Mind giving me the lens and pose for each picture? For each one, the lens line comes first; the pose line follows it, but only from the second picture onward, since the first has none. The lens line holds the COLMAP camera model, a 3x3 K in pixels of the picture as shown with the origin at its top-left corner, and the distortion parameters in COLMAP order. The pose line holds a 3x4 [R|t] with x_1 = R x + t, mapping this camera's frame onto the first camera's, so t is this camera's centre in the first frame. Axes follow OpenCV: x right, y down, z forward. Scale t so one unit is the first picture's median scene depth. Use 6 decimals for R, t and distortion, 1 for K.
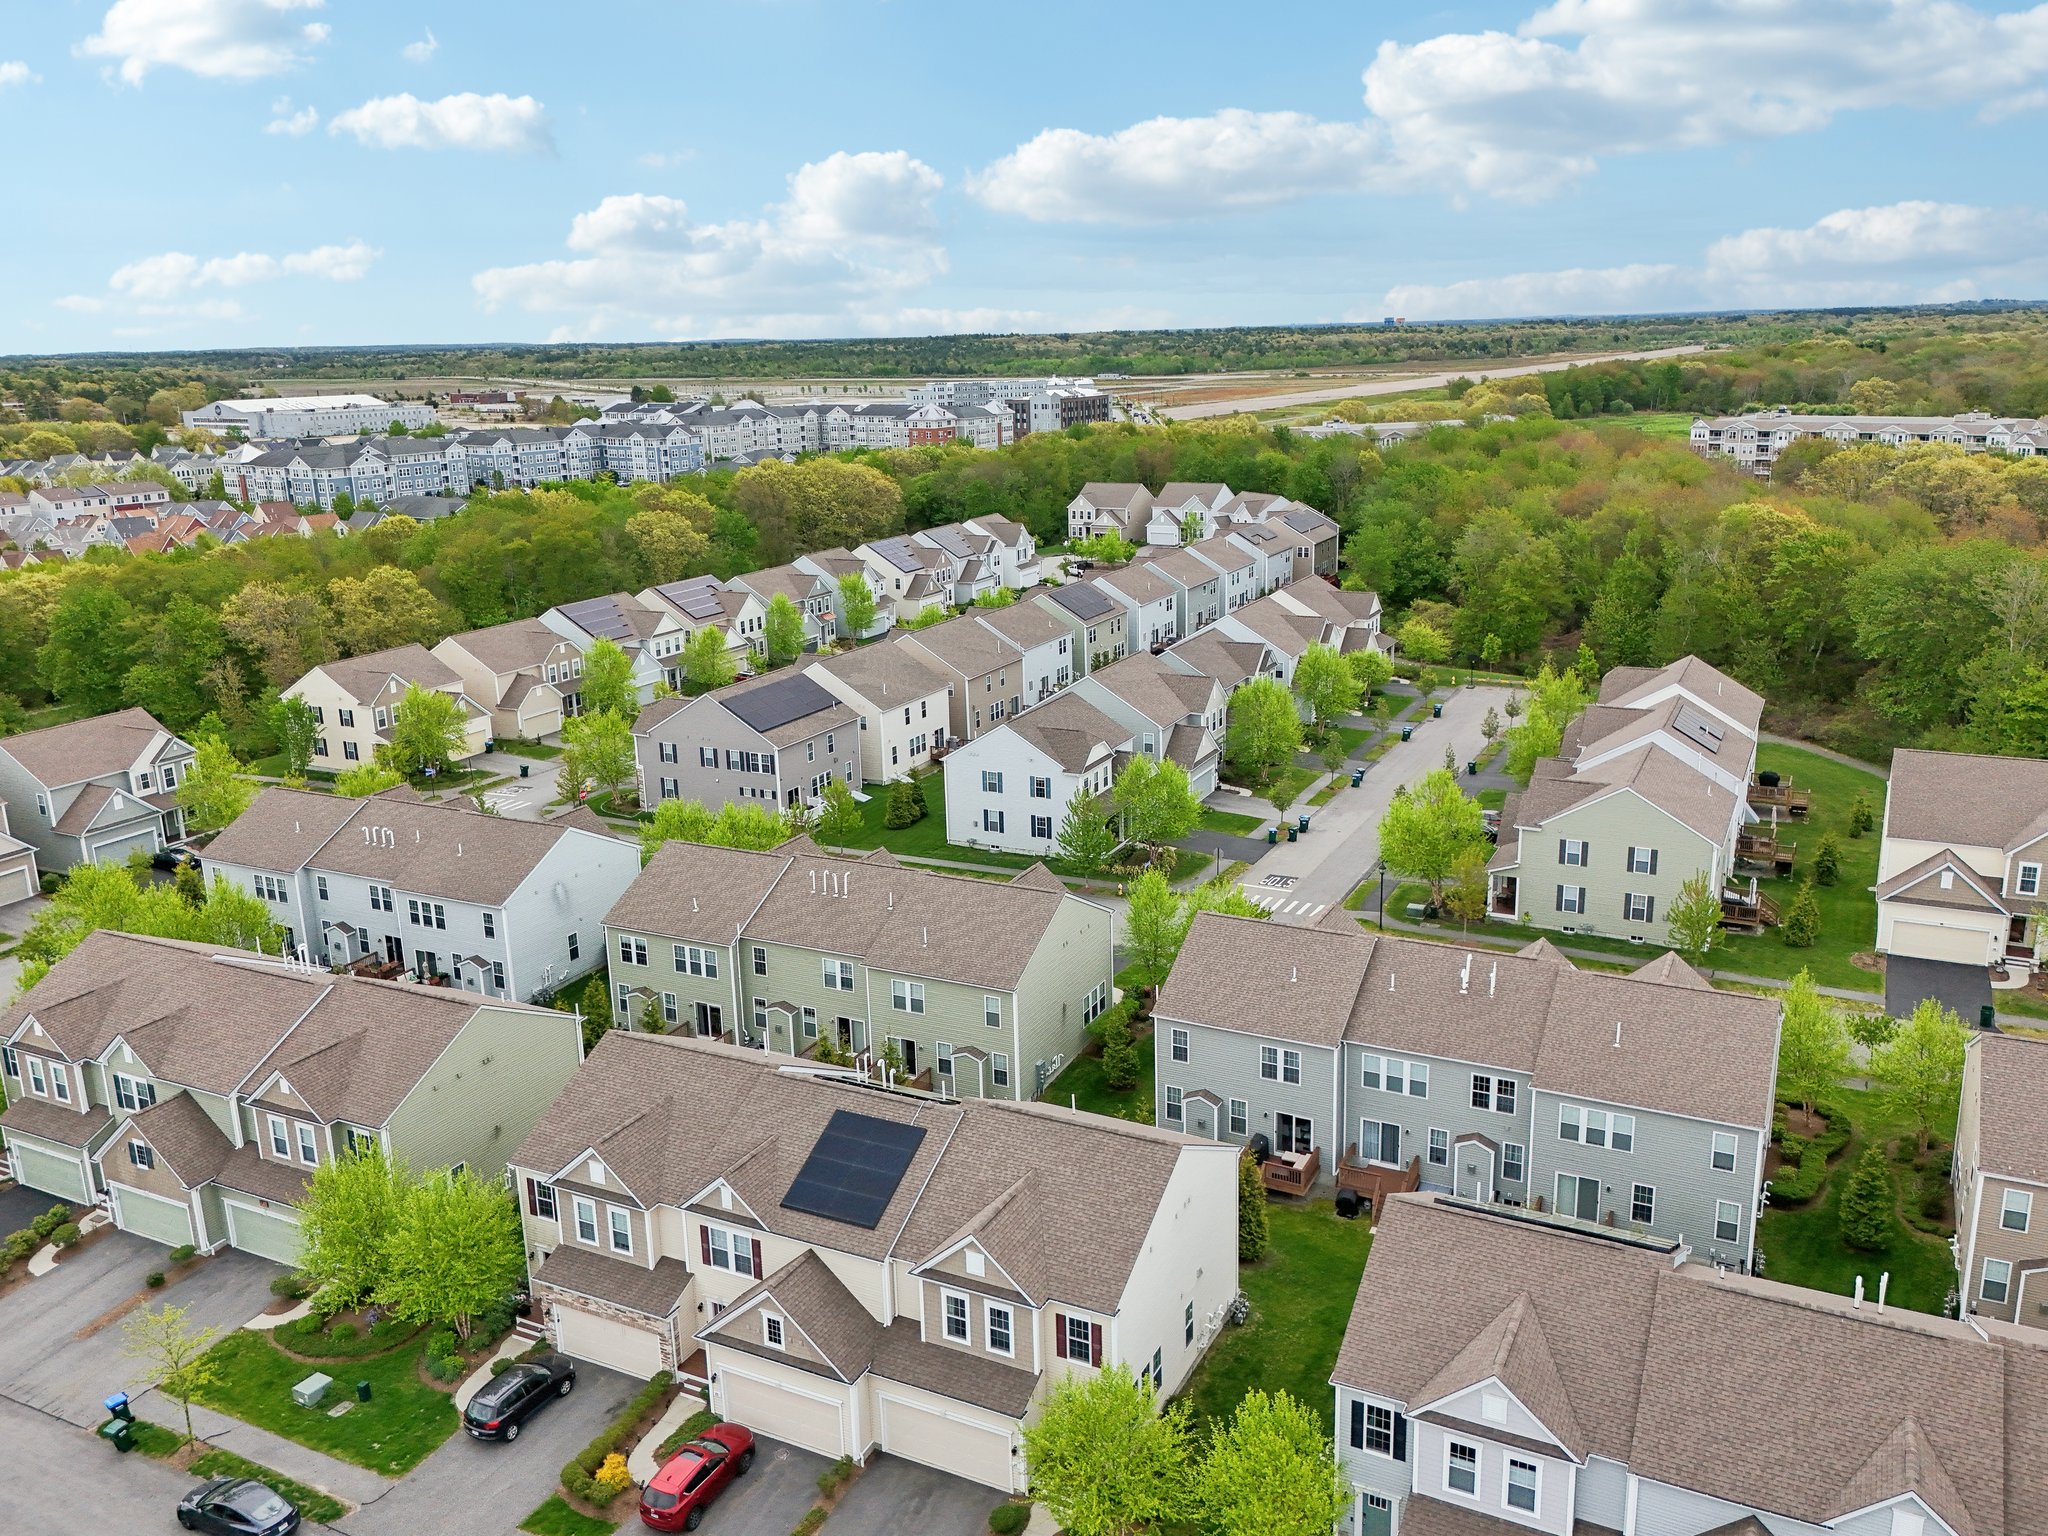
lens RADIAL K [[1467.5, 0, 1018.6], [0, 1467.5, 764.3], [0, 0, 1]] dist [0.027864, -0.003844]
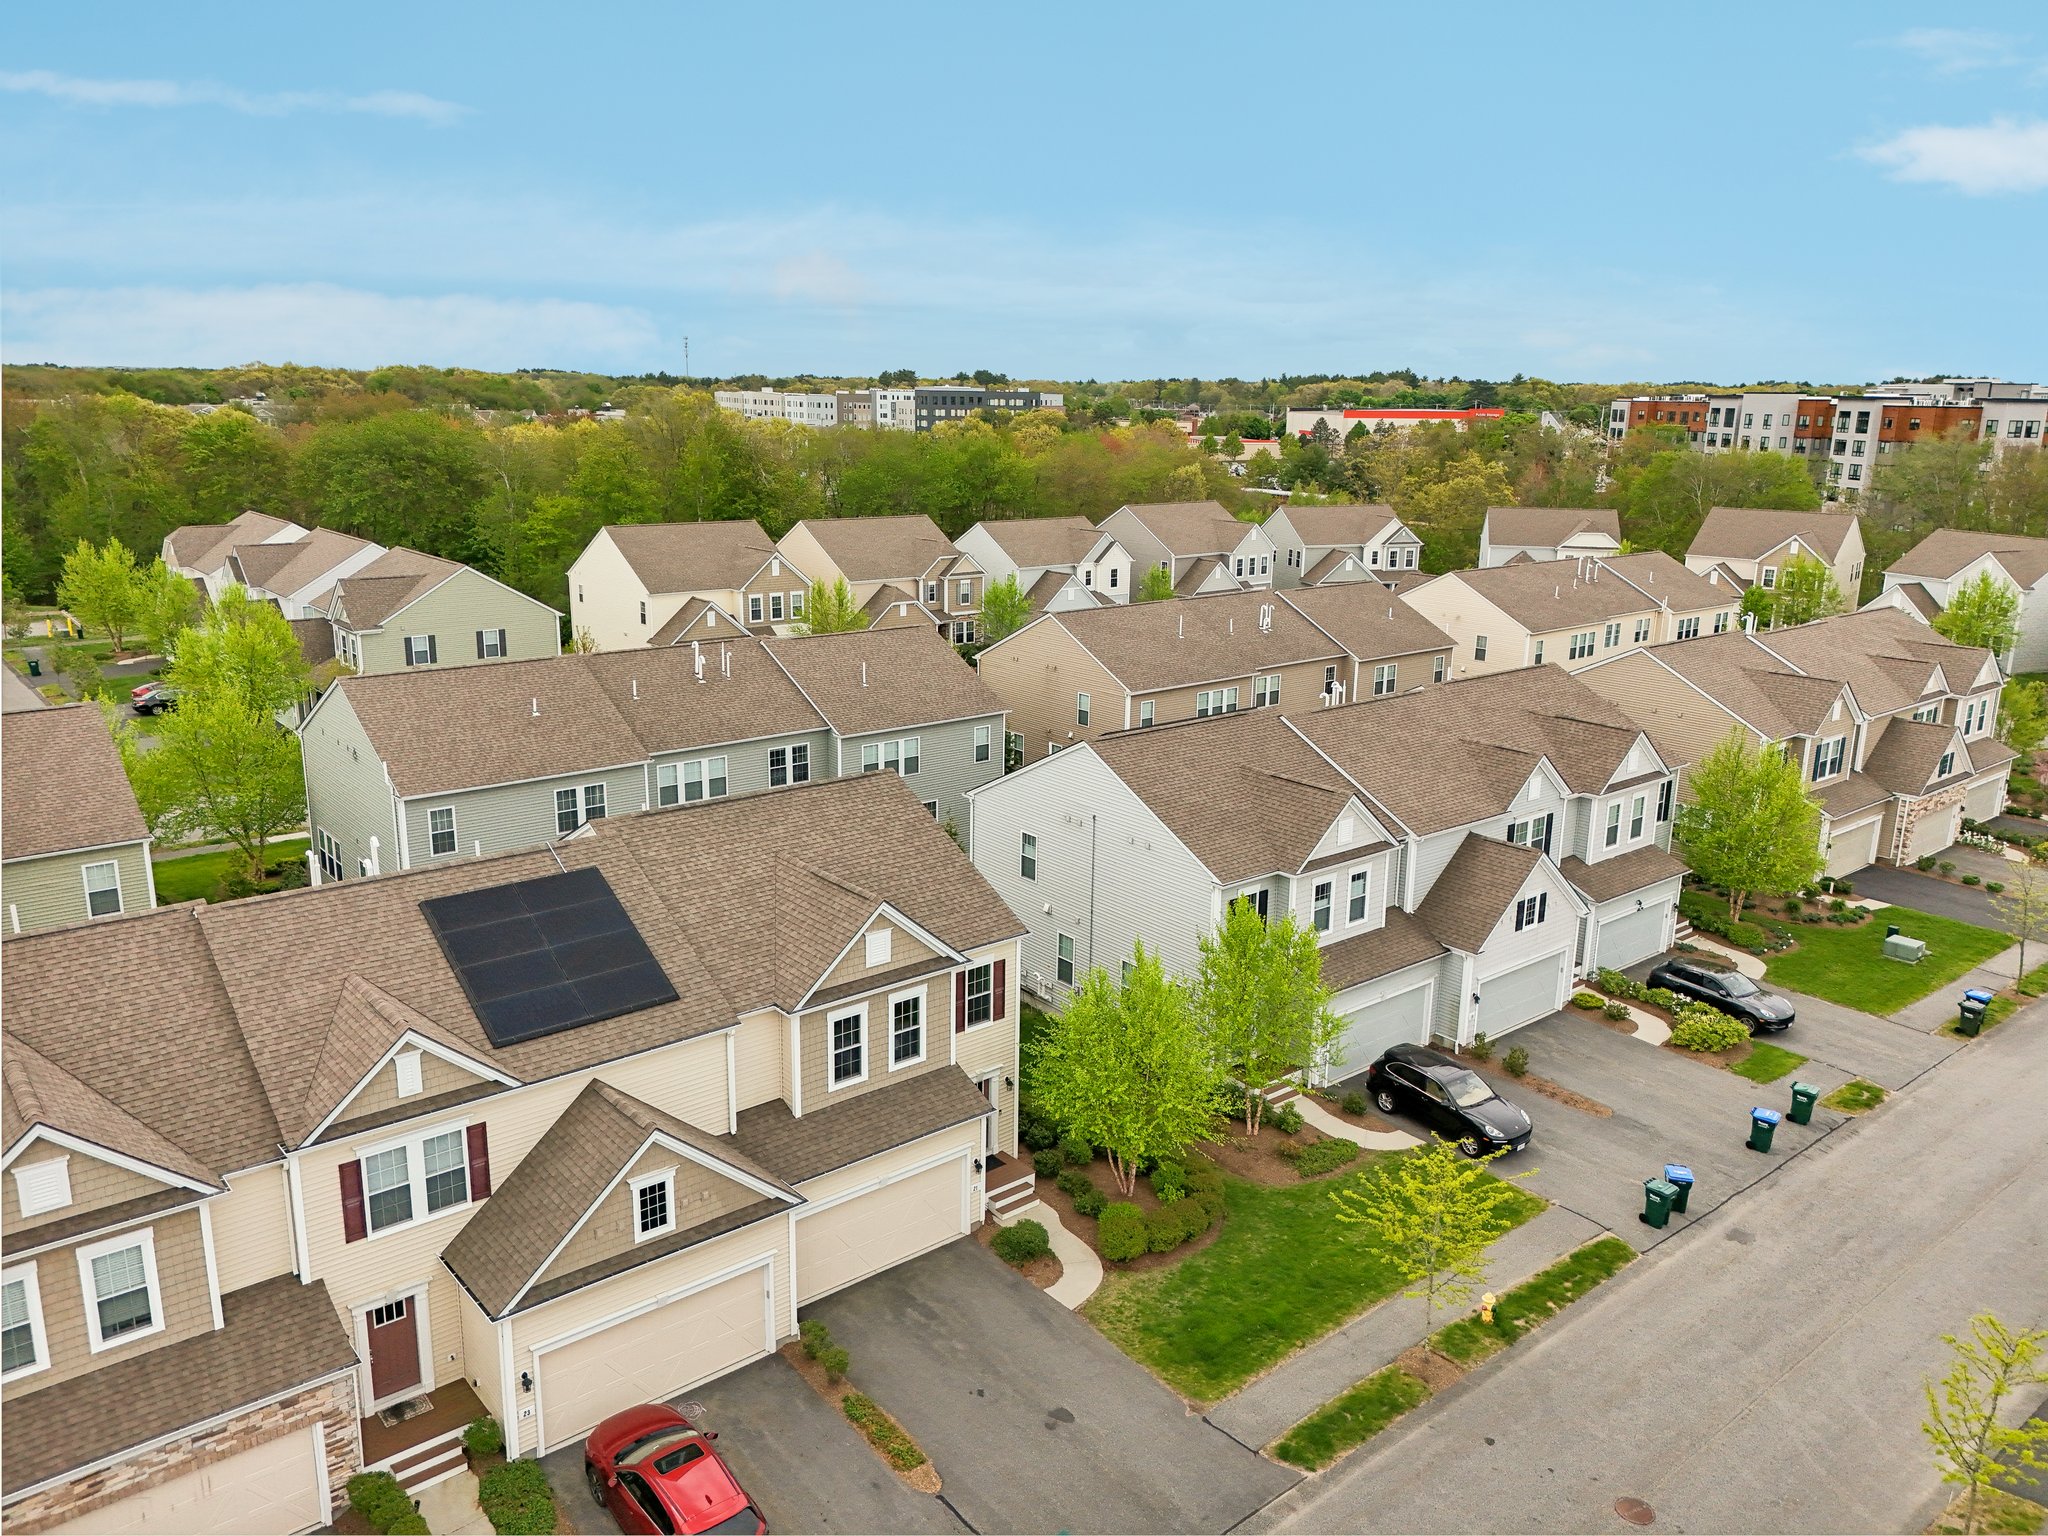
lens RADIAL K [[1467.5, 0, 1018.6], [0, 1467.5, 764.3], [0, 0, 1]] dist [0.027864, -0.003844]
pose [[0.434513, -0.205880, 0.876819, -0.549972], [0.196985, 0.971678, 0.130536, 0.172456], [-0.878860, 0.116000, 0.462762, 0.588446]]
